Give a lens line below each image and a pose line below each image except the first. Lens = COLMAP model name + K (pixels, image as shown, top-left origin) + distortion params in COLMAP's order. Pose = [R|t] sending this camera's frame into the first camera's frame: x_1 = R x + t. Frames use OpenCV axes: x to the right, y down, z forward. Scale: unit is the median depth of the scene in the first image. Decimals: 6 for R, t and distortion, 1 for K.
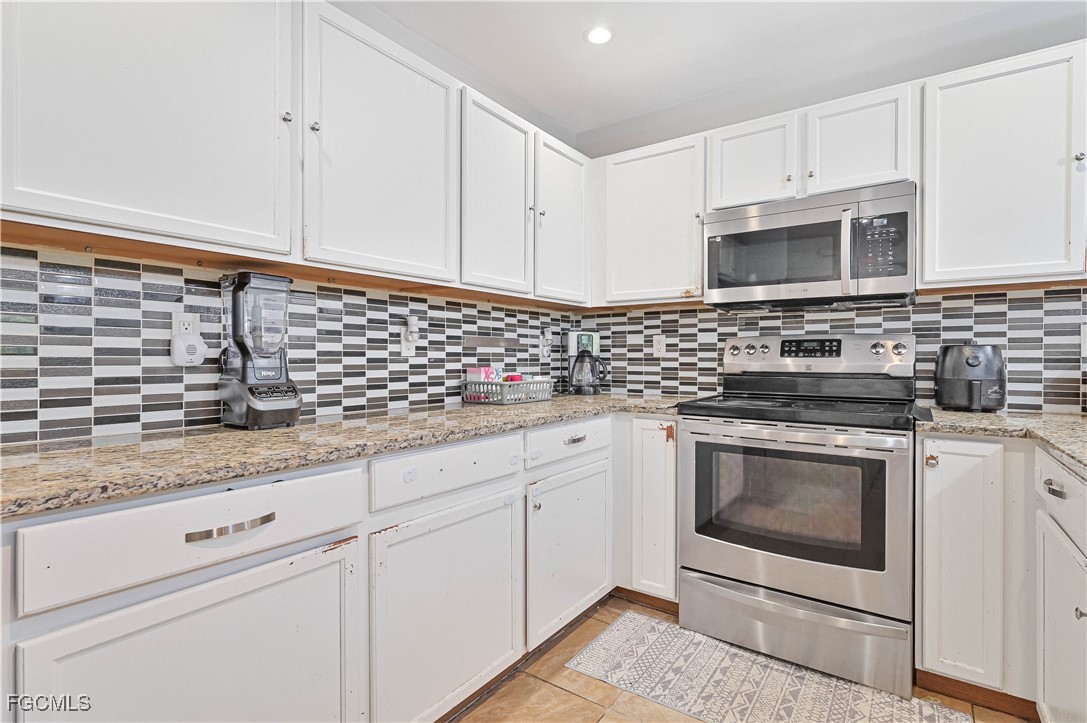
lens RADIAL K [[530.3, 0, 543.5], [0, 530.3, 361.5], [0, 0, 1]] dist [0.000778, 0.000126]
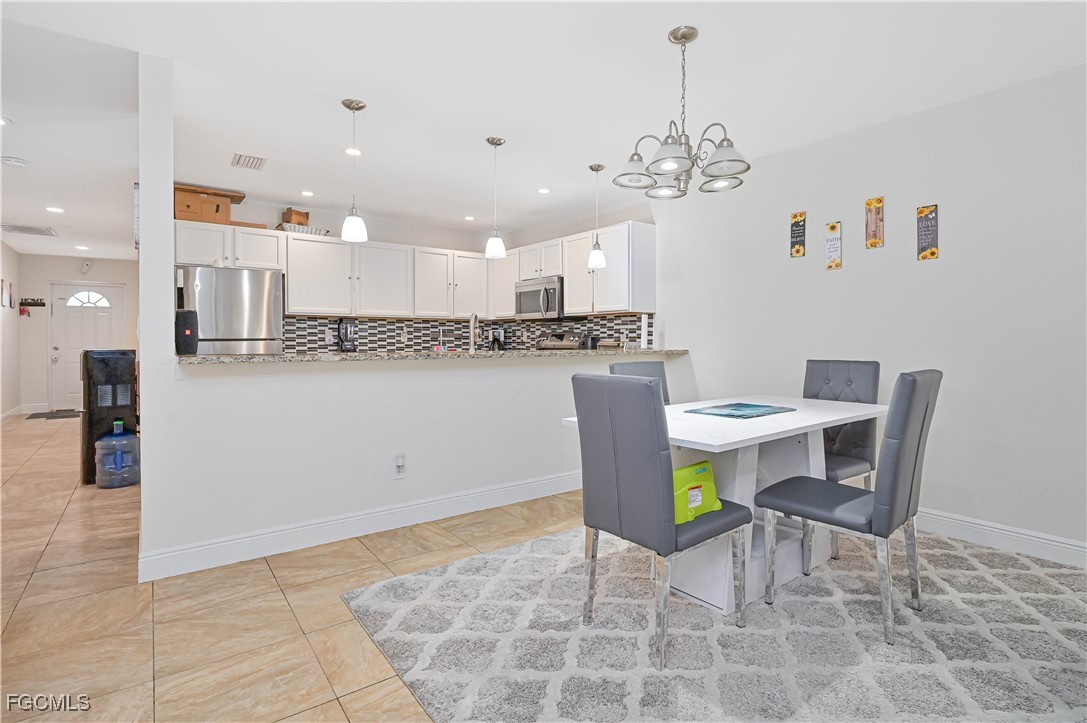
lens RADIAL K [[531.1, 0, 543.8], [0, 531.1, 345.6], [0, 0, 1]] dist [-0.000063, -0.000016]
pose [[0.951266, 0.001908, -0.308366, 1.293654], [-0.001622, 0.999998, 0.001183, 0.007178], [0.308368, -0.000625, 0.951267, -1.401744]]
